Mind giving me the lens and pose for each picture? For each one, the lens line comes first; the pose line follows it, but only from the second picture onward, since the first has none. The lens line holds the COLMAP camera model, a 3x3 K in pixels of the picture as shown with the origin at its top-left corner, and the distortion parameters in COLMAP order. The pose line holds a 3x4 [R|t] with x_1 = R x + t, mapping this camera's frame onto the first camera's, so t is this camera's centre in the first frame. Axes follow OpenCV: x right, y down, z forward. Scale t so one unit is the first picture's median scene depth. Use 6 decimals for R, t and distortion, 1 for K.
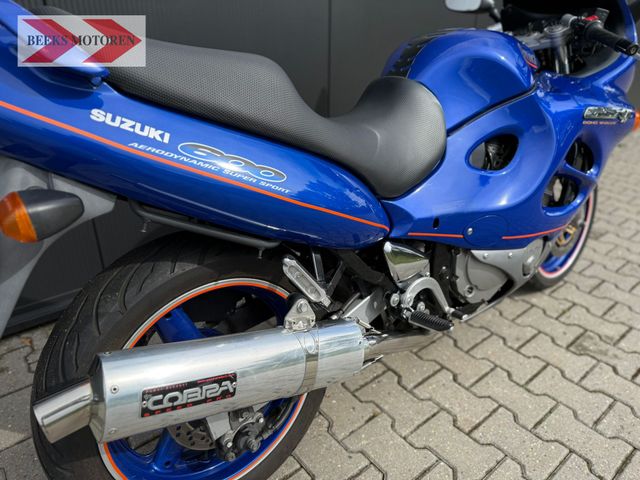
lens RADIAL K [[457.1, 0, 323.4], [0, 457.1, 245.5], [0, 0, 1]] dist [0.013786, -0.031347]
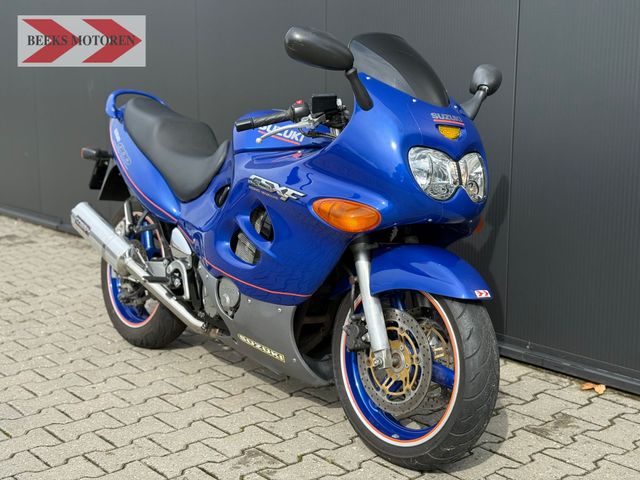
lens RADIAL K [[897.5, 0, 316.5], [0, 897.5, 240.0], [0, 0, 1]] dist [0.089254, 0.000000]
pose [[0.002093, 0.161410, -0.986885, 2.794671], [-0.439562, 0.886582, 0.144073, -0.547567], [0.898210, 0.433496, 0.072805, 1.044667]]
